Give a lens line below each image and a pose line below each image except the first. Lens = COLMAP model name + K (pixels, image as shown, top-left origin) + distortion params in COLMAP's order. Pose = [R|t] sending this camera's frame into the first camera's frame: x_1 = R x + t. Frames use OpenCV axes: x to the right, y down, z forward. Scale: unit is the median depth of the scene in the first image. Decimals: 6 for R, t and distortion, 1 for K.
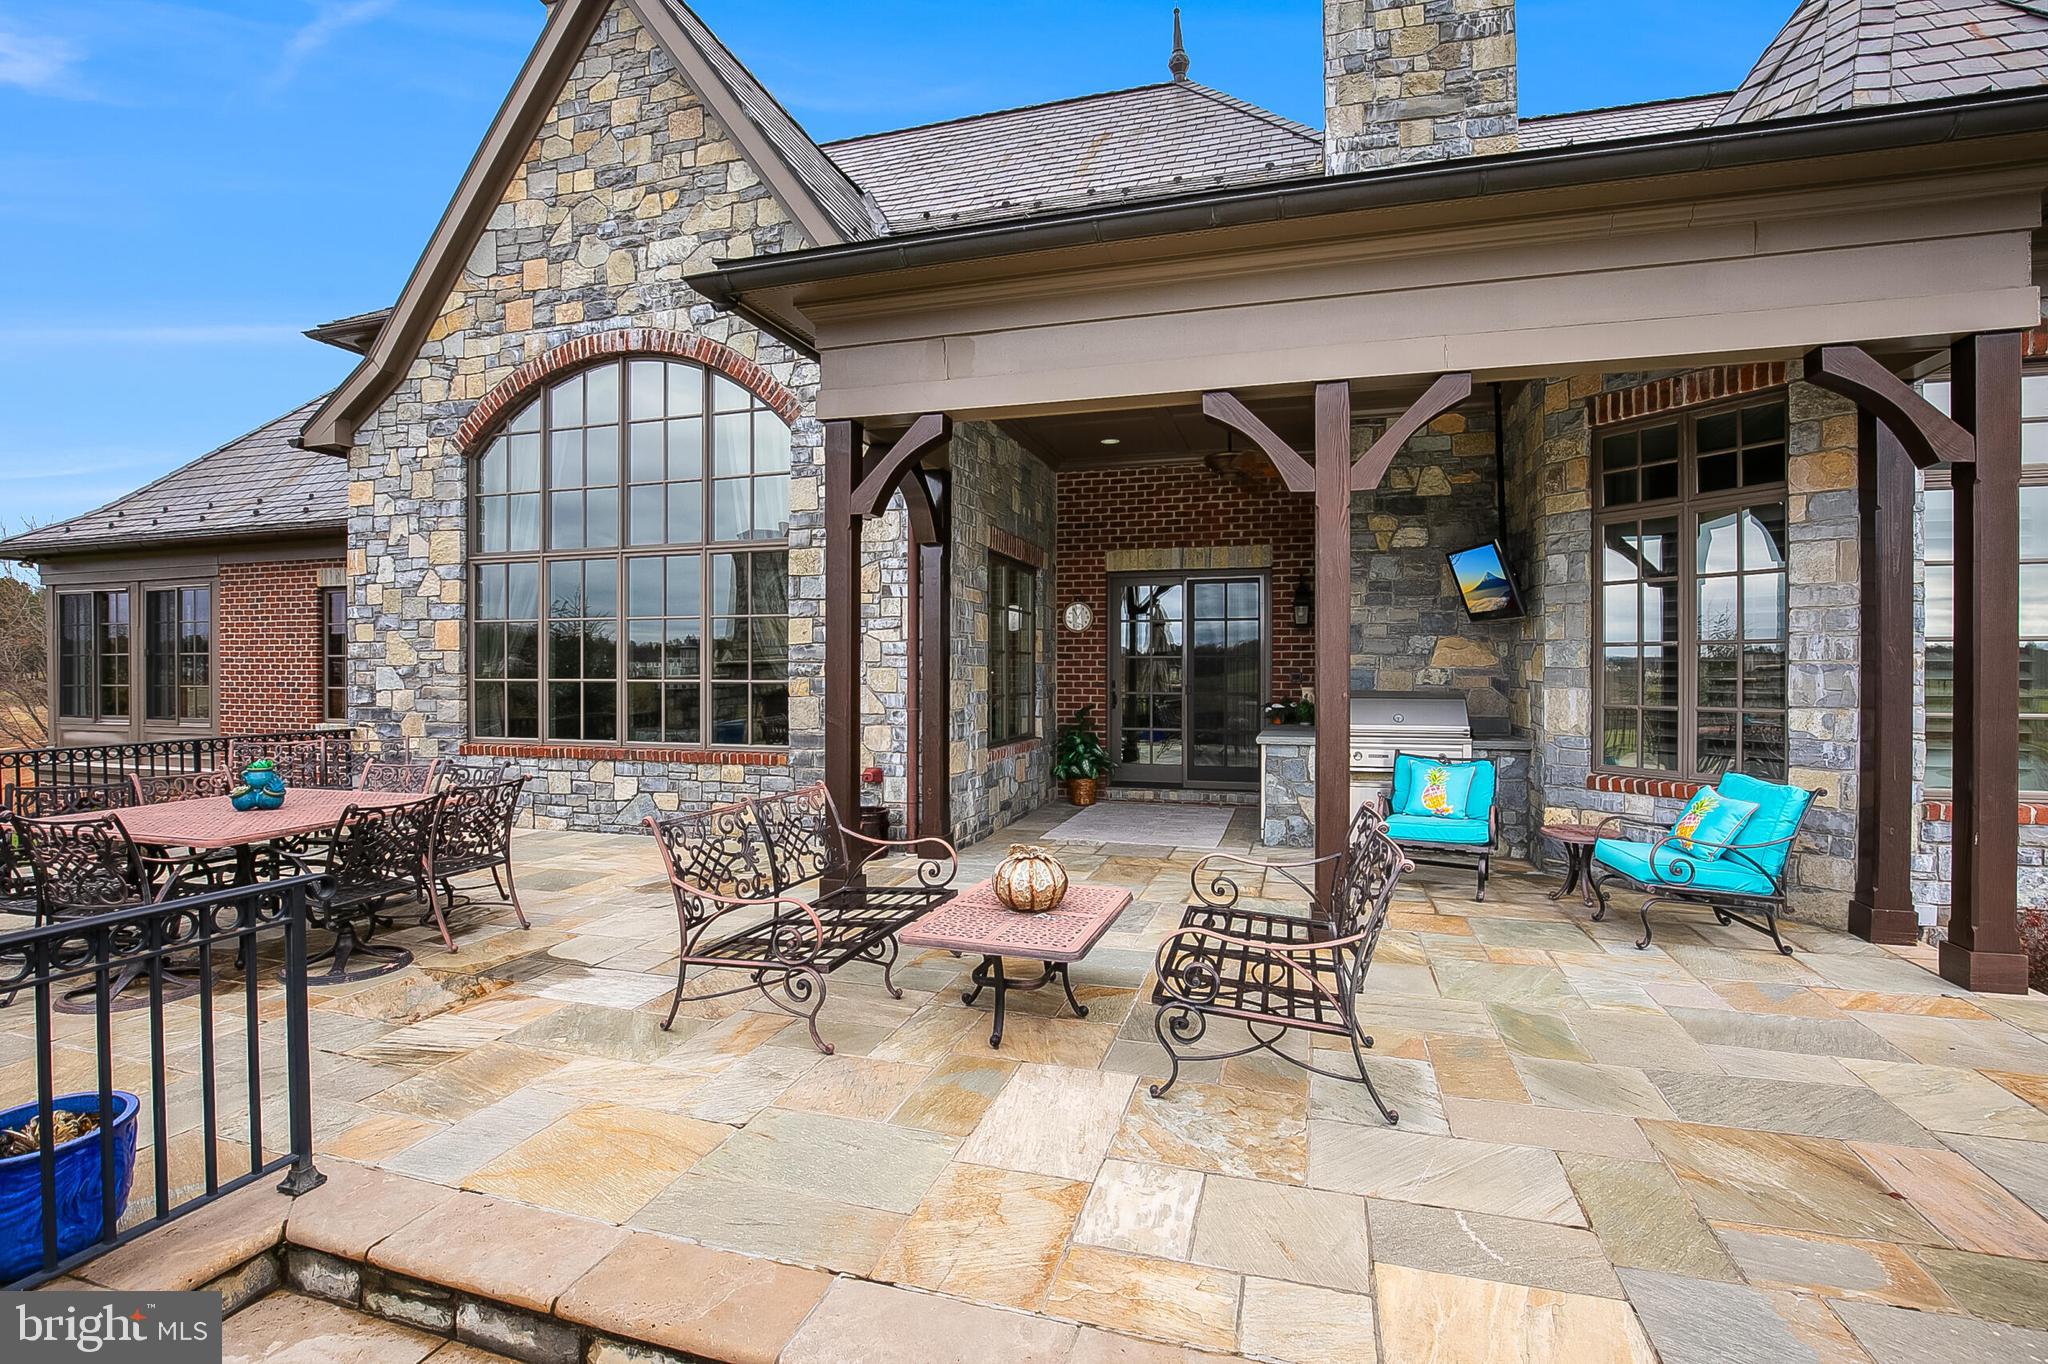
lens RADIAL K [[957.0, 0, 1024.0], [0, 957.0, 682.0], [0, 0, 1]] dist [-0.028258, 0.001242]
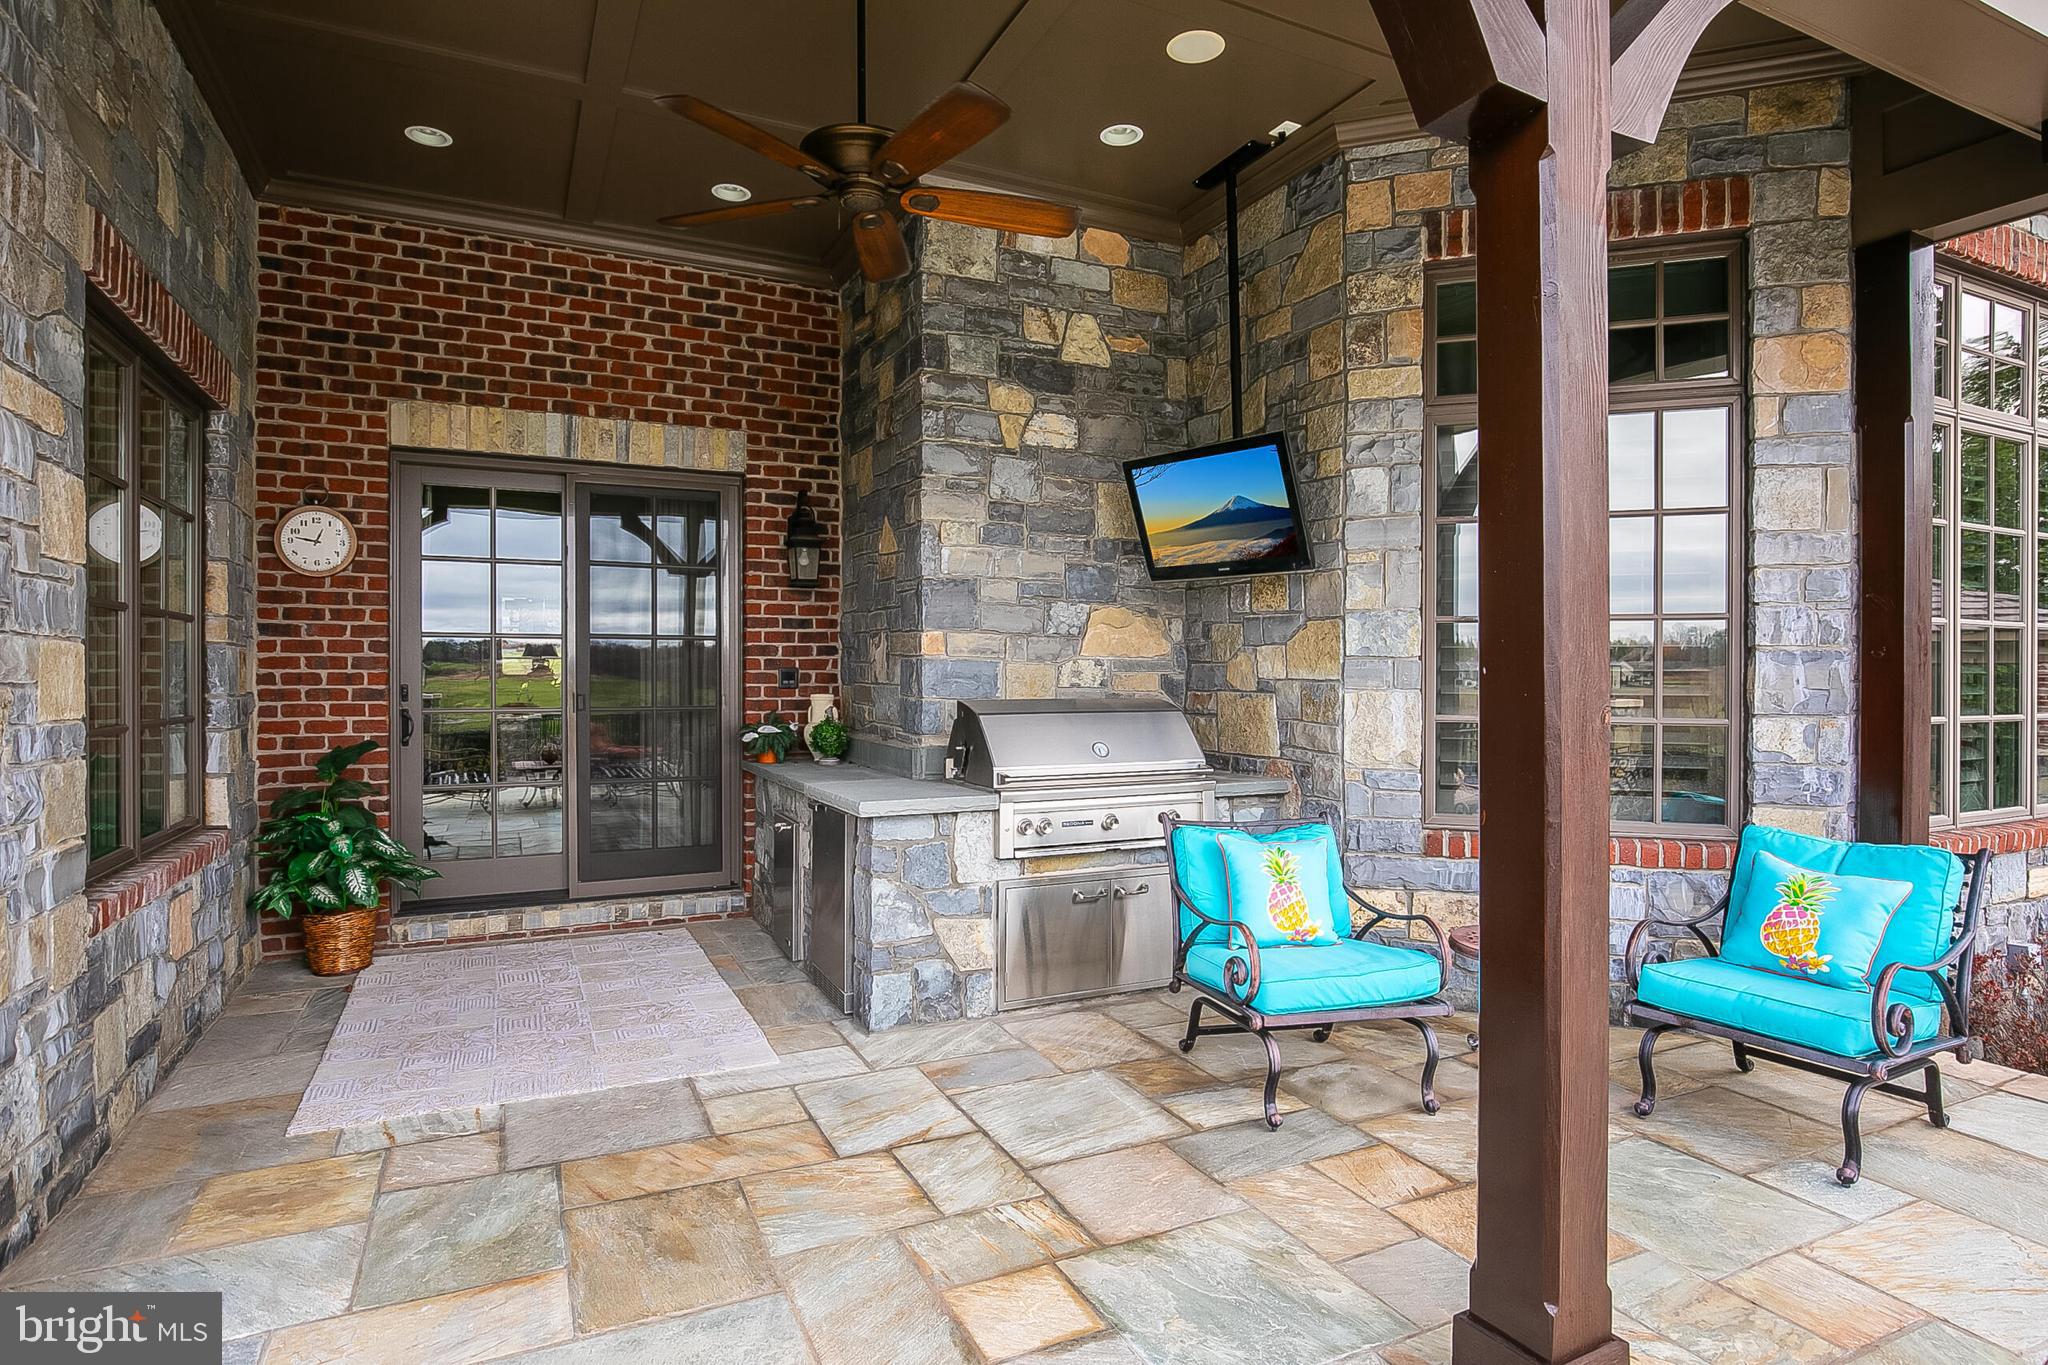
lens RADIAL K [[1080.0, 0, 1024.0], [0, 1080.0, 682.5], [0, 0, 1]] dist [-0.022633, 0.001057]
pose [[0.732982, -0.006398, 0.680218, -0.049305], [0.008128, 0.999967, 0.000647, -0.000760], [-0.680200, 0.005055, 0.733009, 0.524875]]
